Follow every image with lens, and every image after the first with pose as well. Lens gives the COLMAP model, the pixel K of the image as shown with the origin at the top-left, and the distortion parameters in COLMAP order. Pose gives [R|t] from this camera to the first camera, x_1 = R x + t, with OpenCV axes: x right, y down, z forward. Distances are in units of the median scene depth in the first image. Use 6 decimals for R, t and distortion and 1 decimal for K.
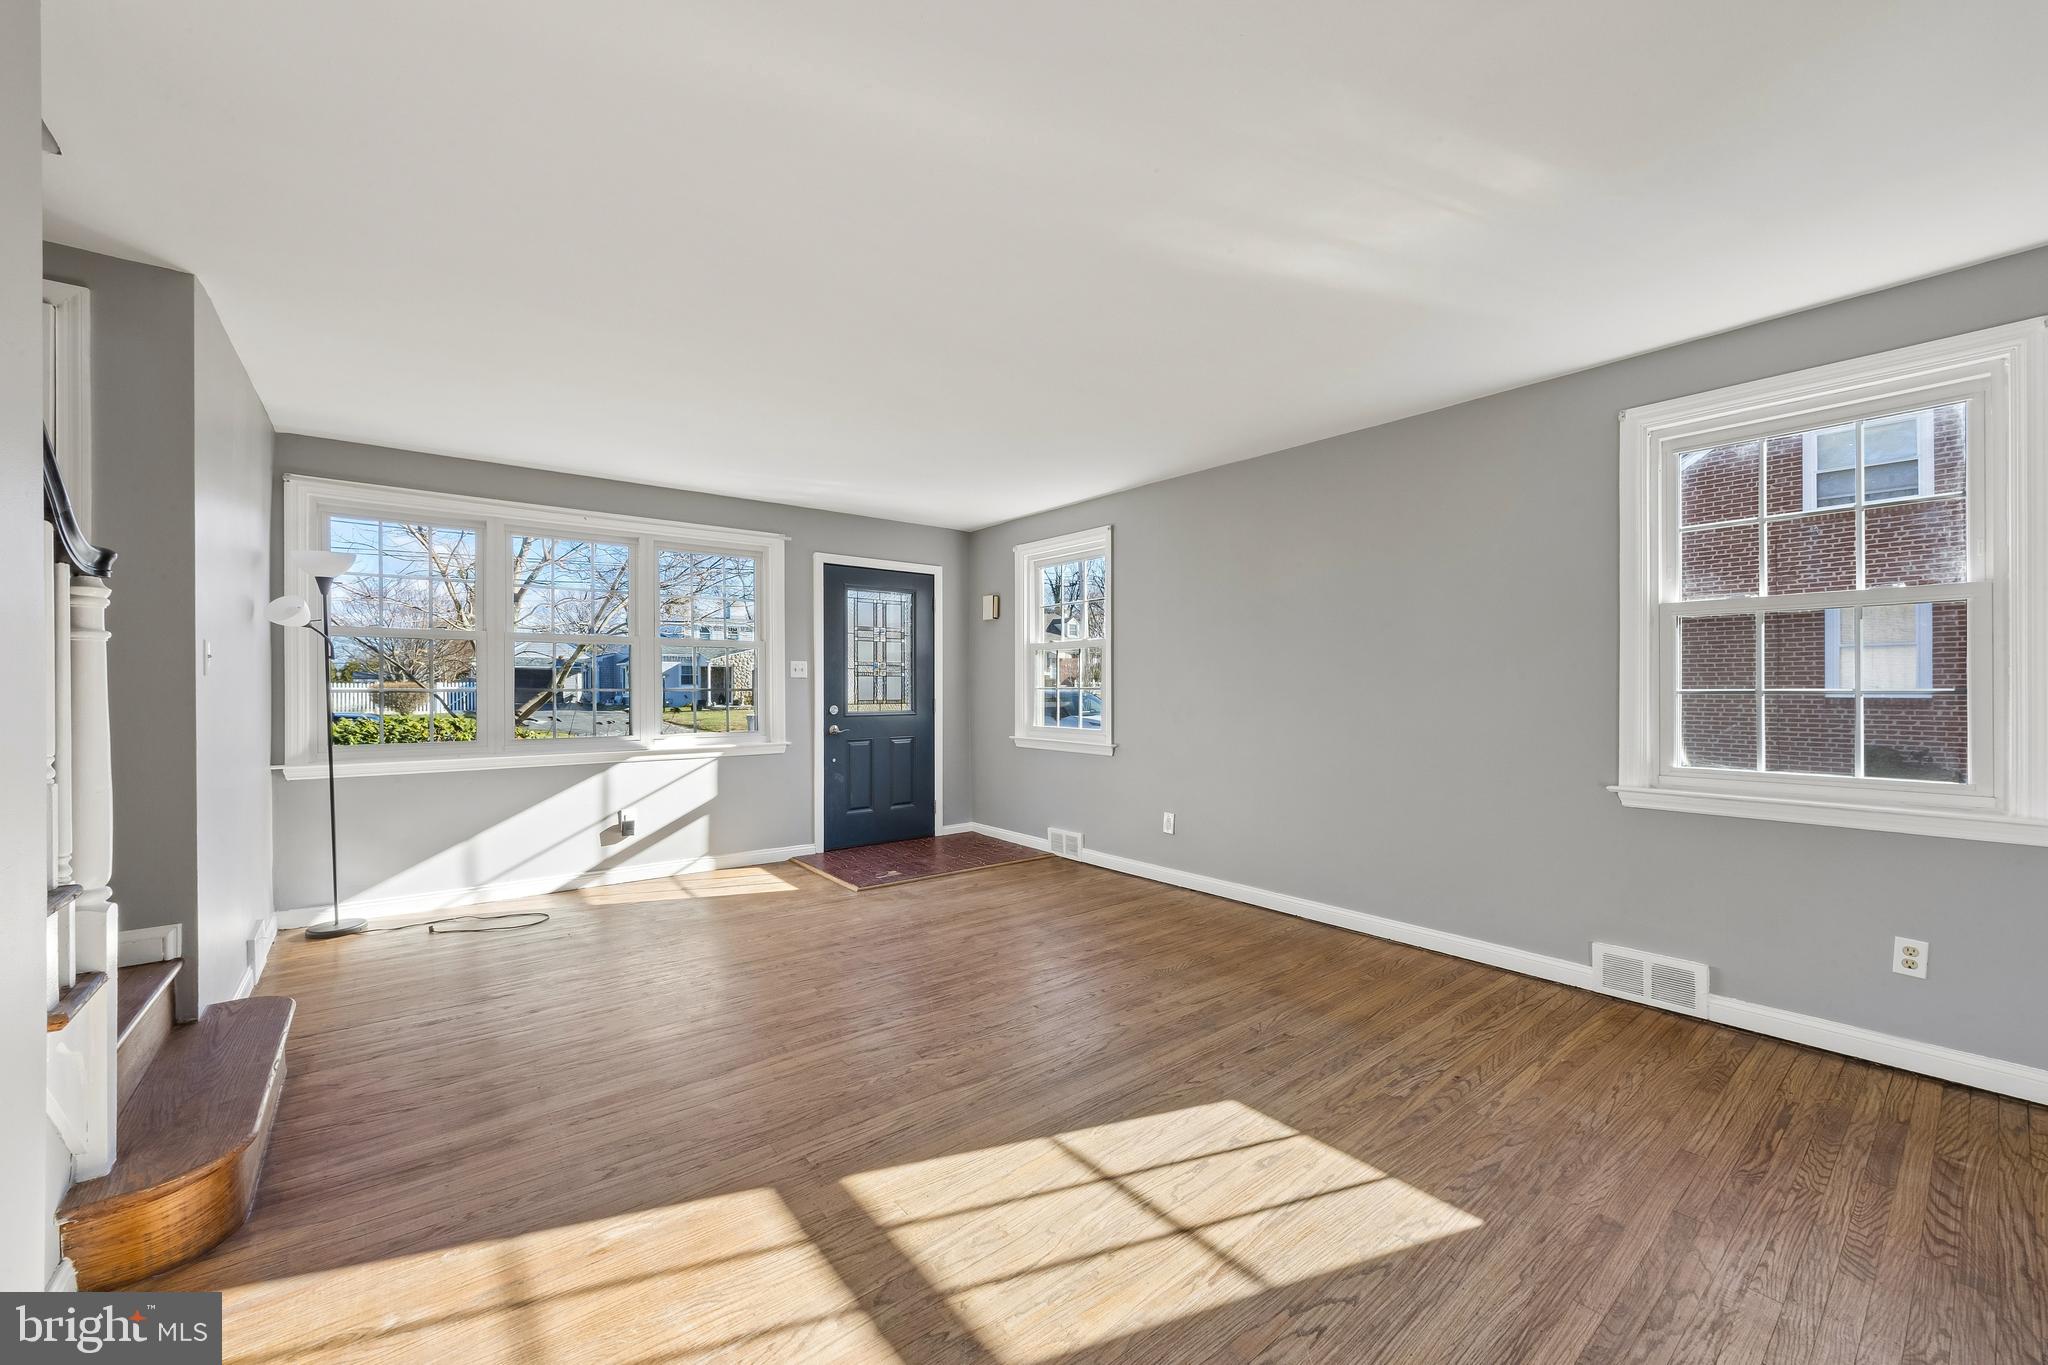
lens RADIAL K [[785.5, 0, 1031.4], [0, 785.5, 695.0], [0, 0, 1]] dist [-0.017188, 0.000004]
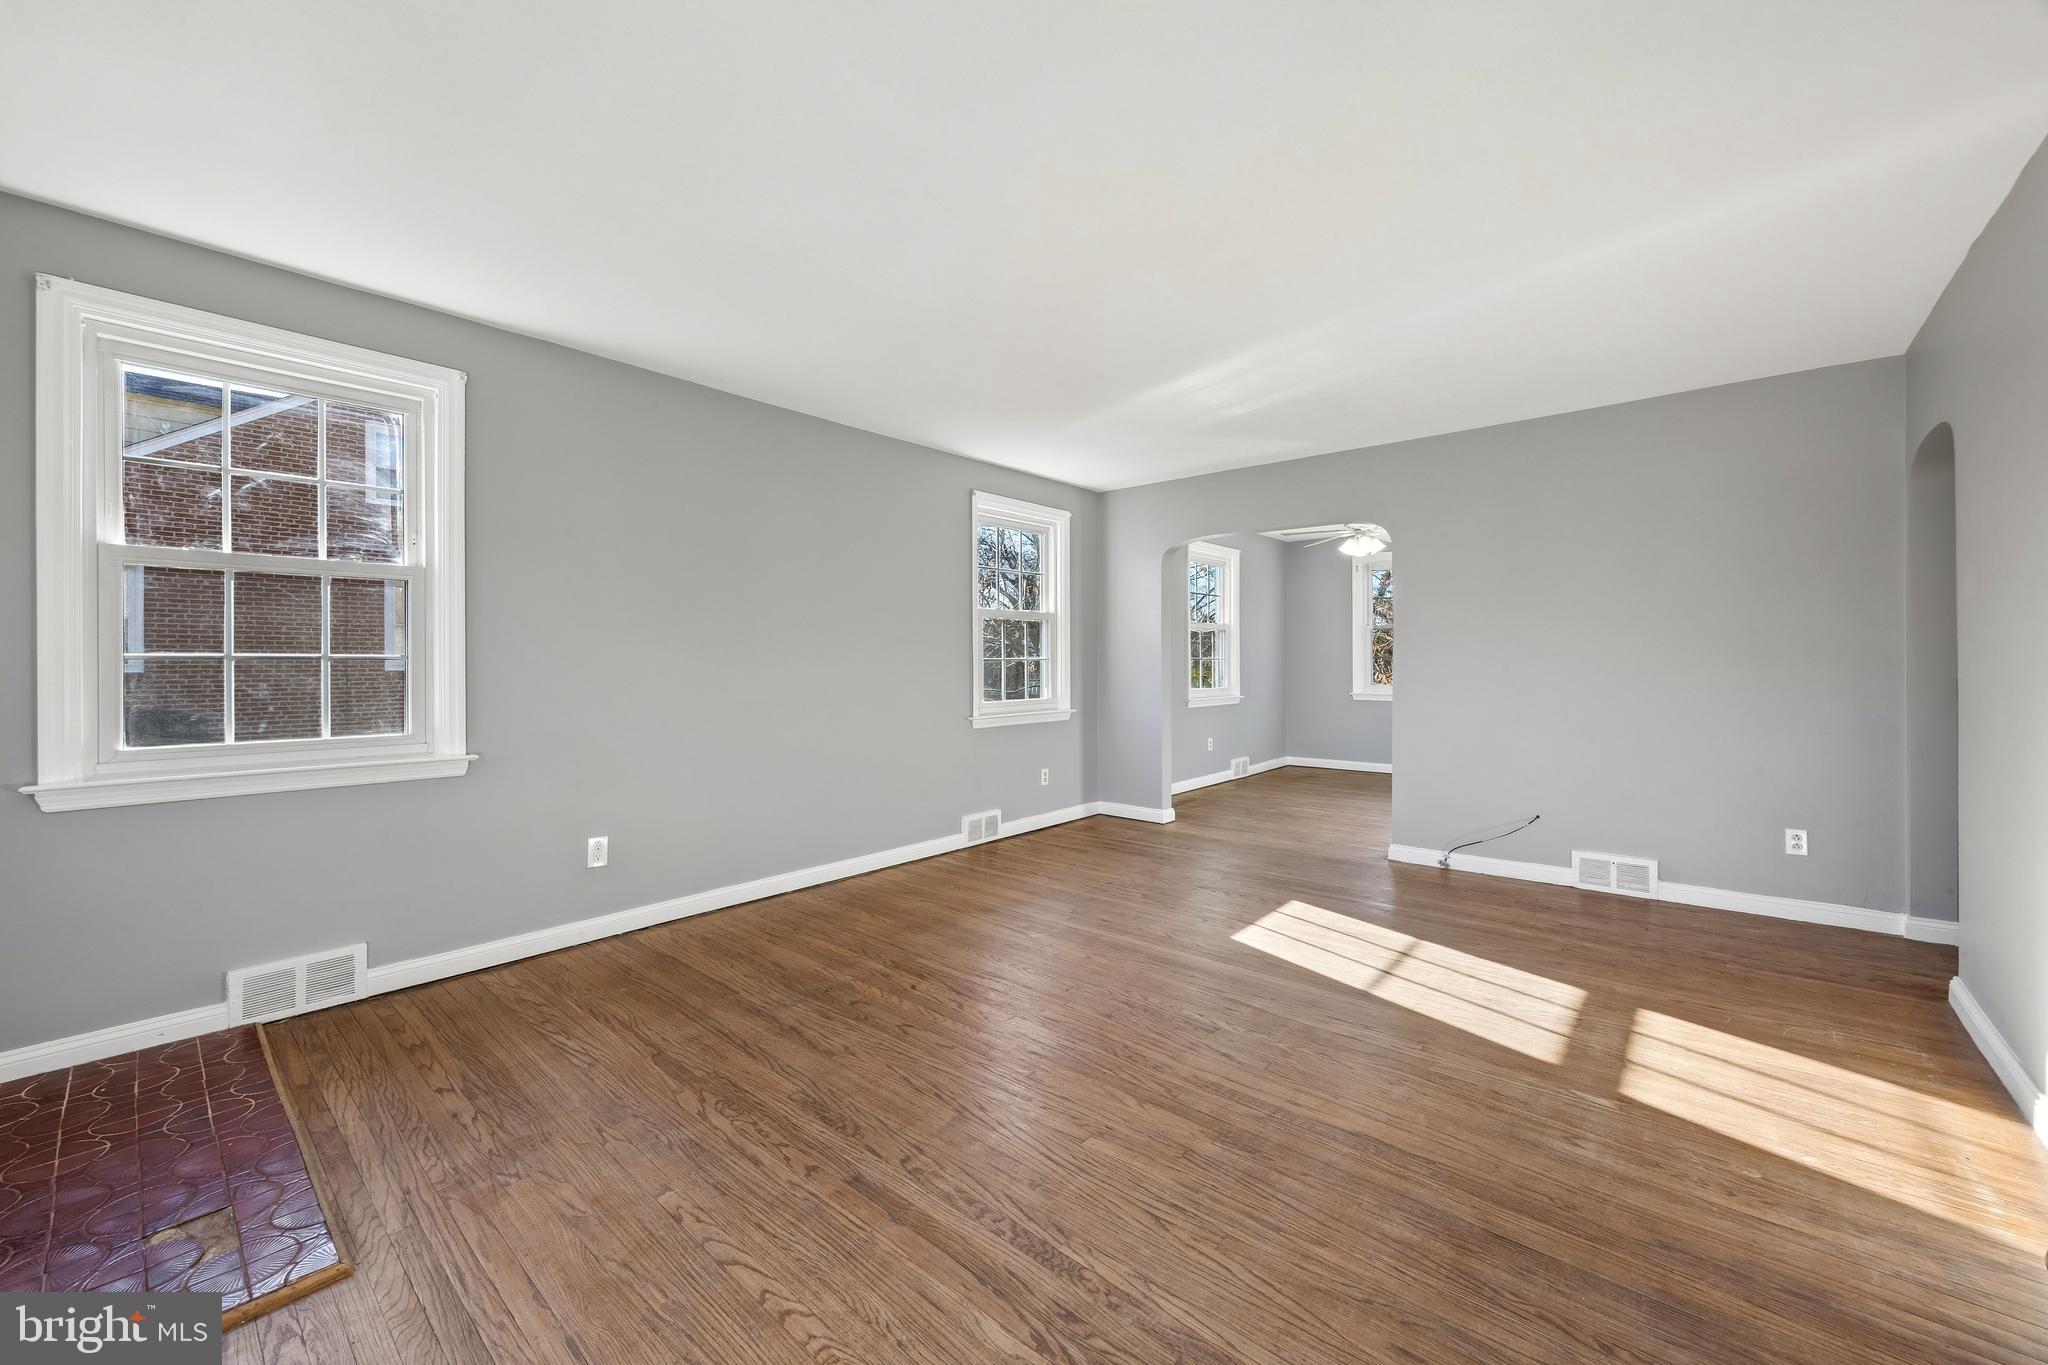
lens RADIAL K [[797.5, 0, 1006.4], [0, 797.5, 652.3], [0, 0, 1]] dist [-0.007780, -0.000048]
pose [[-0.166055, 0.012433, 0.986038, -0.578537], [0.014342, 0.999845, -0.010192, 0.000264], [-0.986012, 0.012449, -0.166208, 0.761180]]
